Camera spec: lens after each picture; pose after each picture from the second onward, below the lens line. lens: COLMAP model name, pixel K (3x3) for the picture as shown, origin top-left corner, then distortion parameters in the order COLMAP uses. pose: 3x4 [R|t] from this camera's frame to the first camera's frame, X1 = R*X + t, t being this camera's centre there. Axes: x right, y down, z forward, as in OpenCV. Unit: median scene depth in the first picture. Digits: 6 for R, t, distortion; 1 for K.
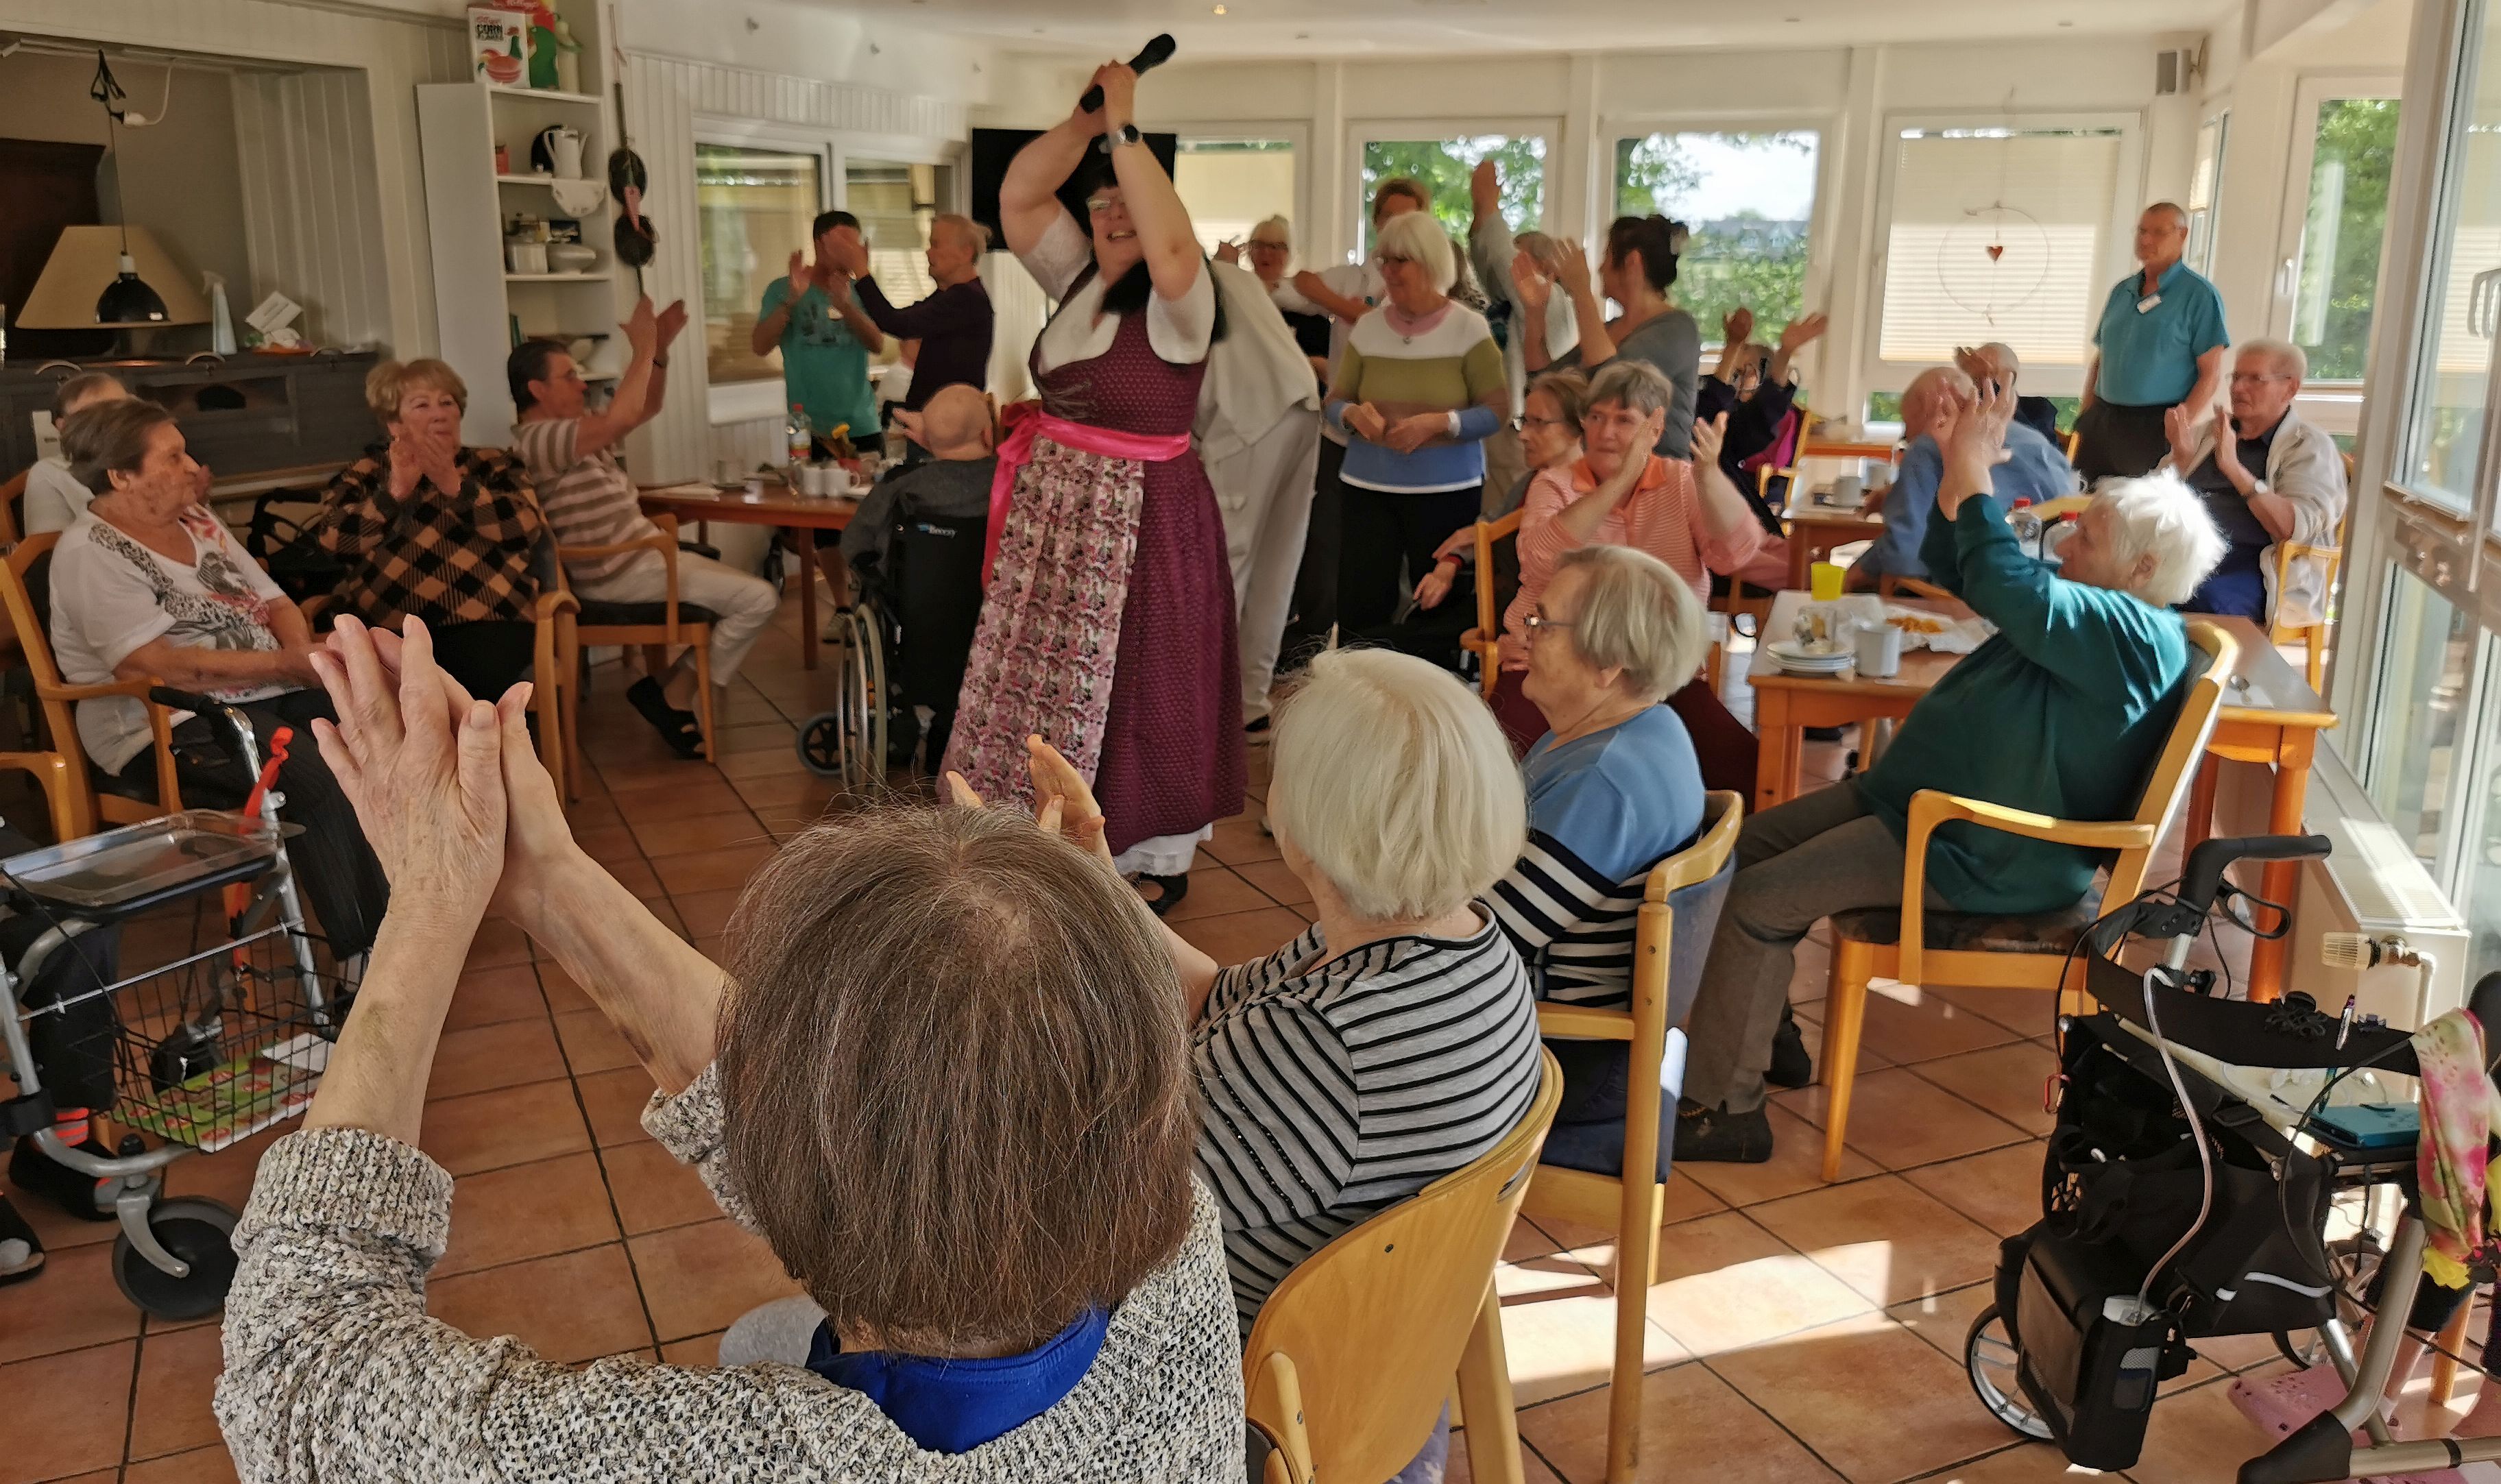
lens RADIAL K [[1918.4, 0, 1242.5], [0, 1918.4, 718.2], [0, 0, 1]] dist [0.046600, -0.076921]
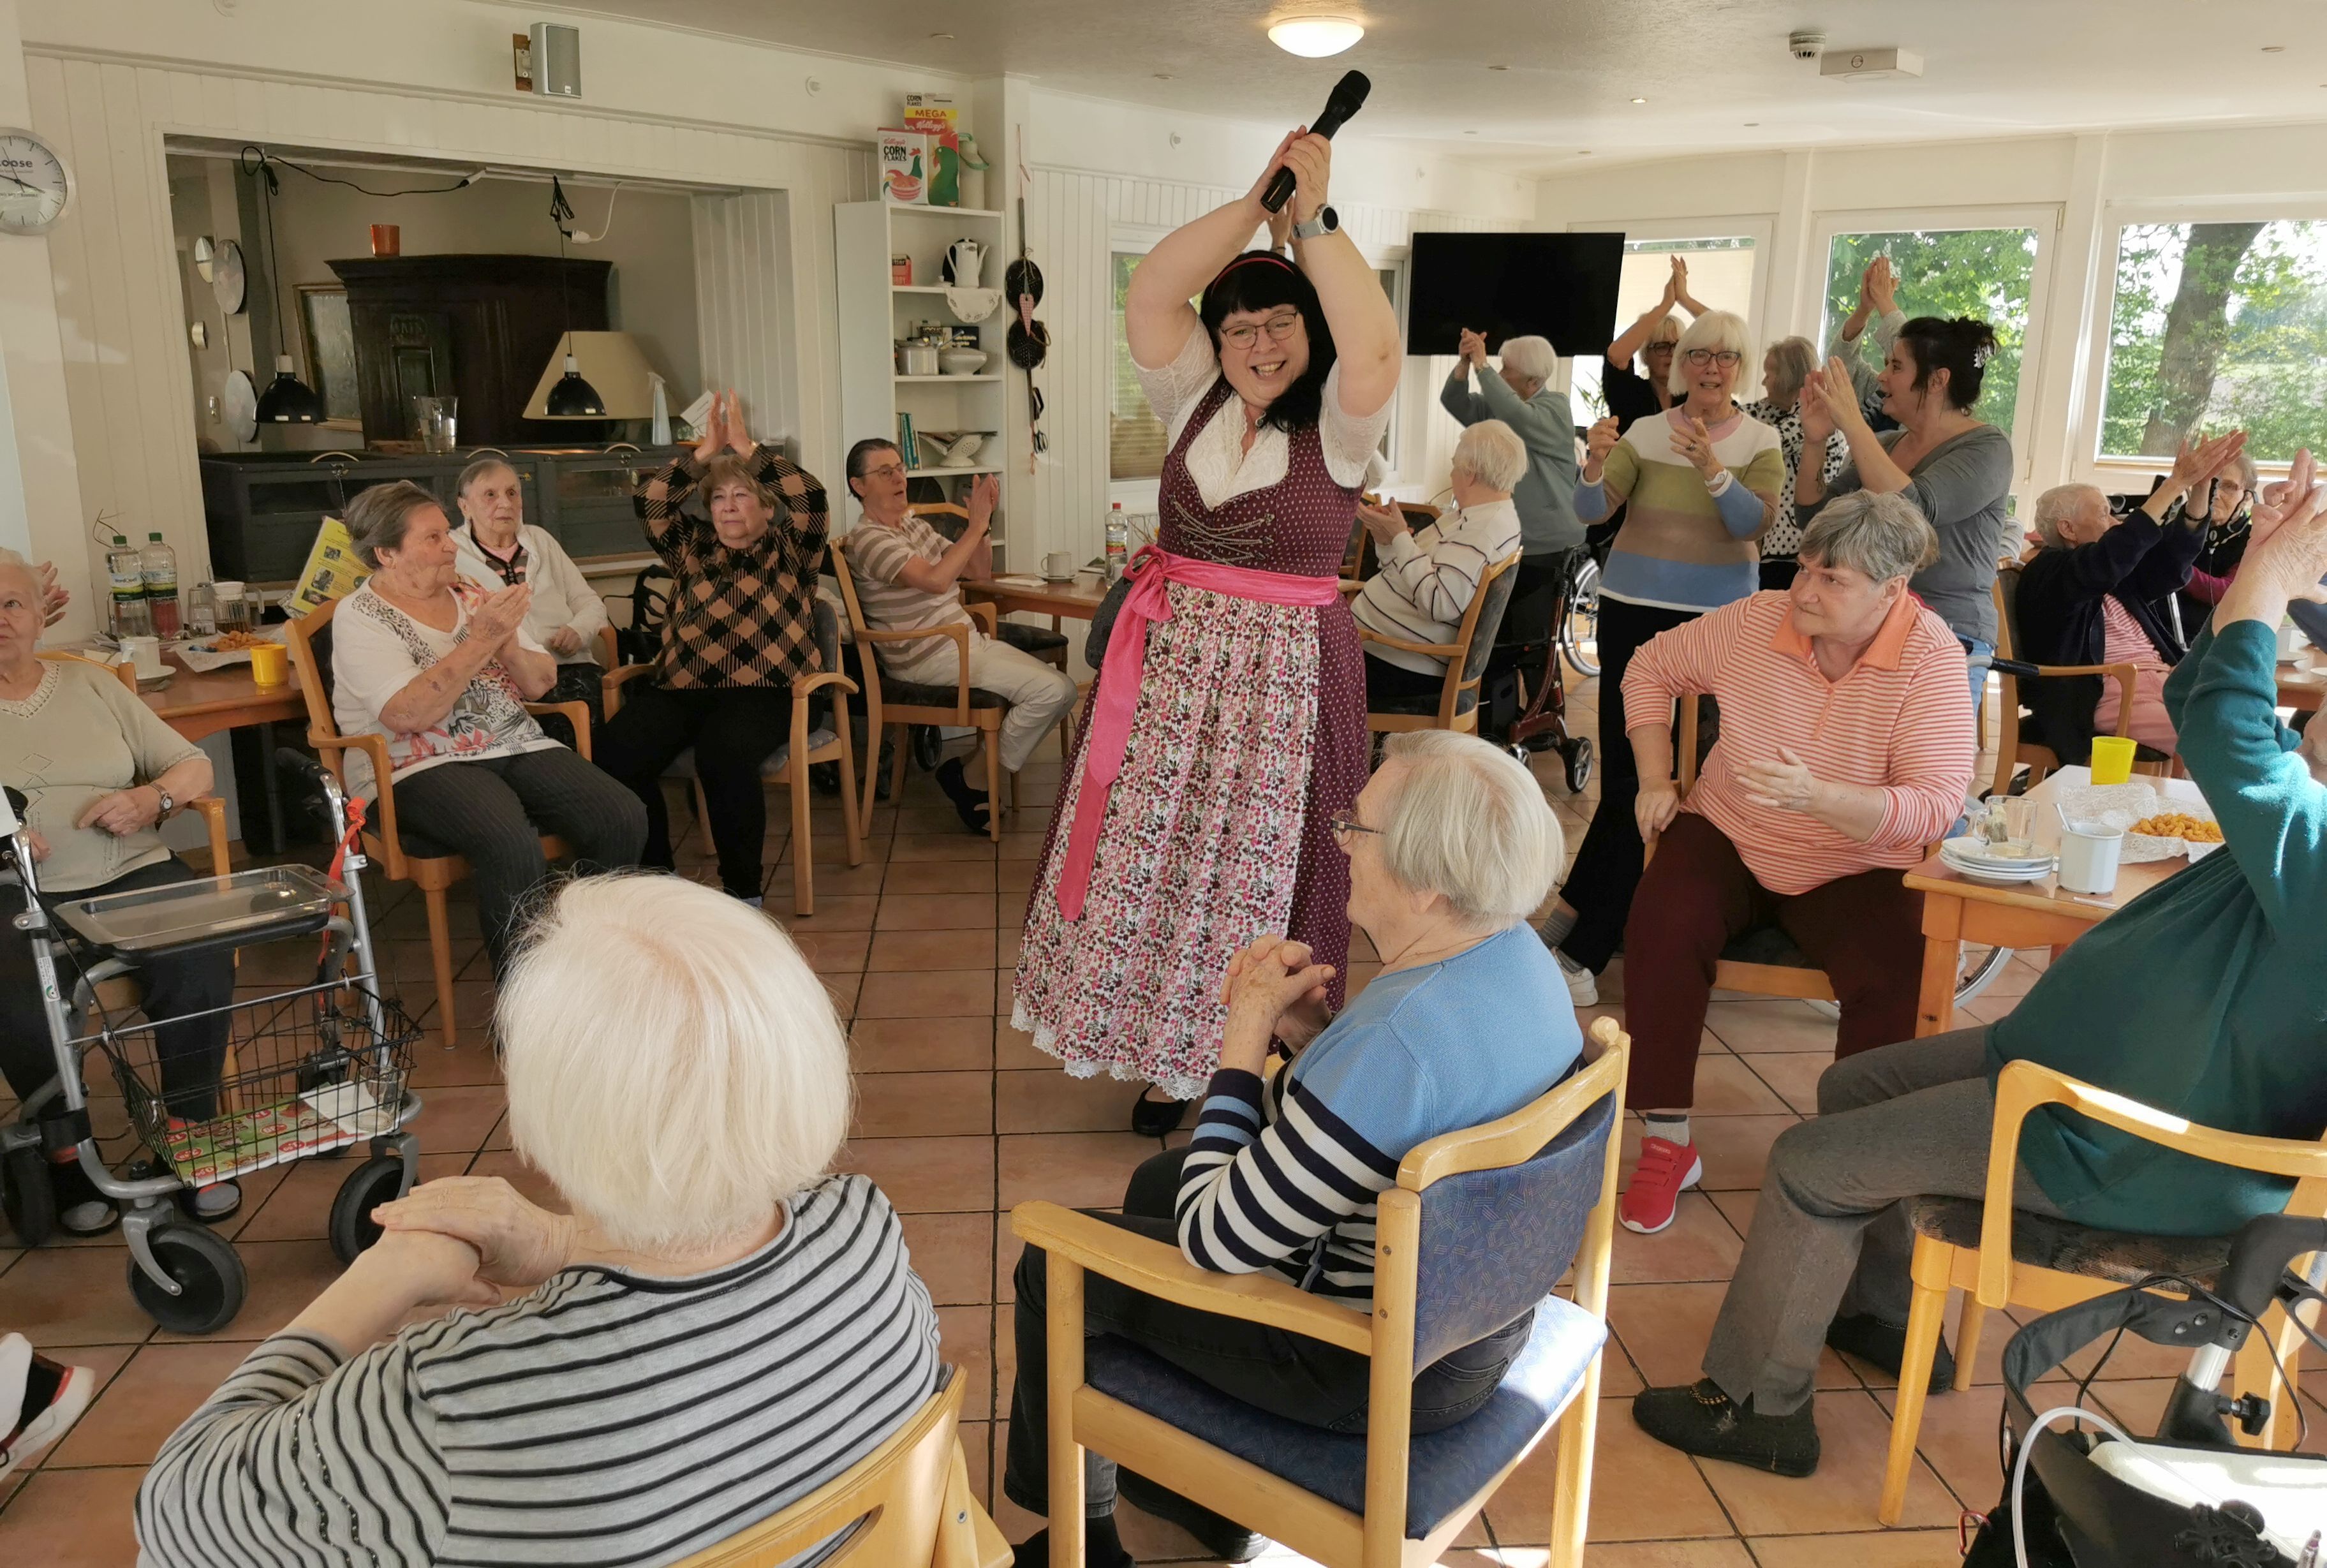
lens RADIAL K [[1787.1, 0, 1170.0], [0, 1787.1, 805.8], [0, 0, 1]] dist [0.038220, -0.034099]
pose [[0.937102, 0.086721, -0.338111, 0.129323], [-0.083316, 0.996220, 0.024599, -0.025783], [0.338966, 0.005118, 0.940785, 0.099182]]
